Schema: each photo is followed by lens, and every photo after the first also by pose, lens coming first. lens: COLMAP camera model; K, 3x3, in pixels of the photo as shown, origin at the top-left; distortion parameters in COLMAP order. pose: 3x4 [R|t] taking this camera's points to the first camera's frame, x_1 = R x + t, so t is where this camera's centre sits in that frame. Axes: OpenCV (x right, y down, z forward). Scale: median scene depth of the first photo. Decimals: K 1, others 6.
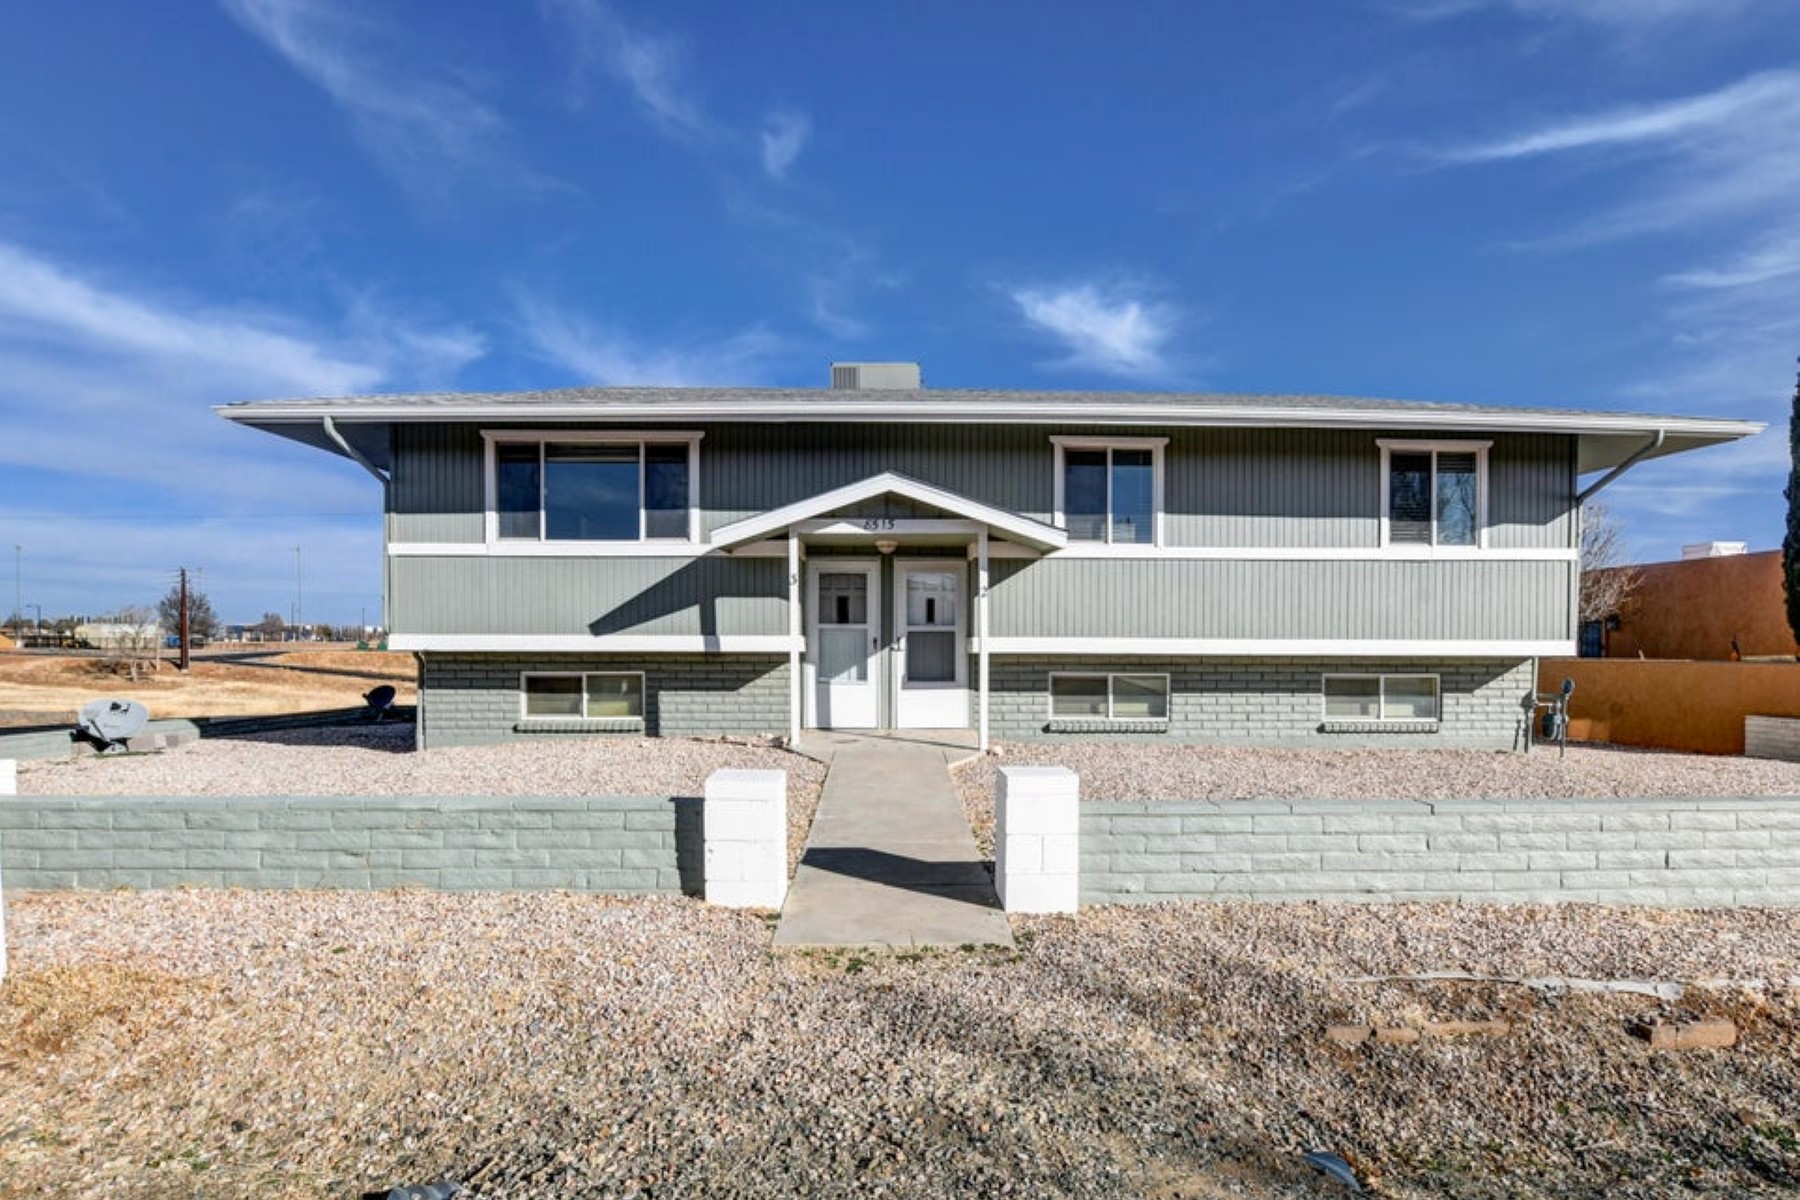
lens RADIAL K [[827.0, 0, 901.8], [0, 827.0, 656.7], [0, 0, 1]] dist [-0.000301, -0.000065]
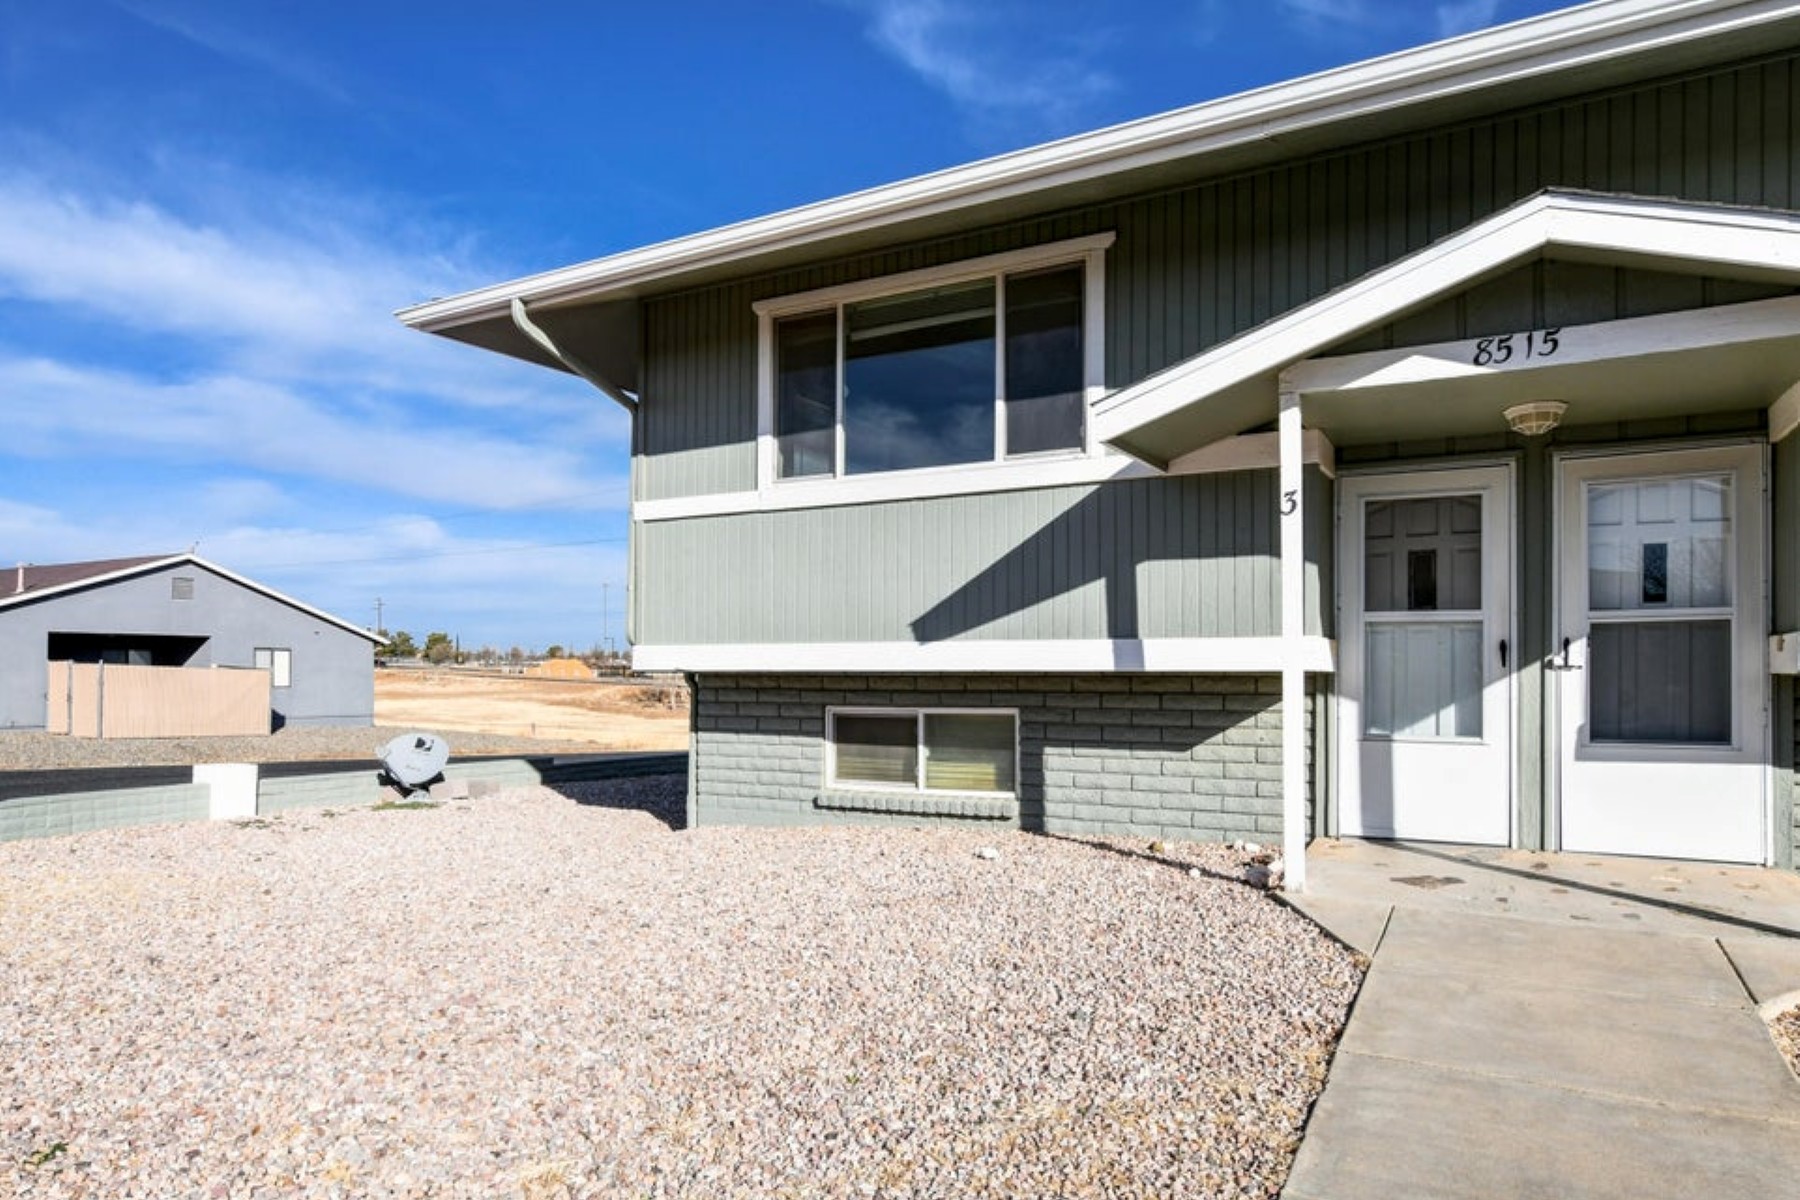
lens RADIAL K [[1081.1, 0, 899.9], [0, 1081.1, 678.3], [0, 0, 1]] dist [-0.037551, 0.031955]
pose [[0.855849, -0.000228, -0.517226, -0.013068], [-0.004376, 0.999961, -0.007683, 0.003477], [0.517208, 0.008839, 0.855814, 0.363796]]
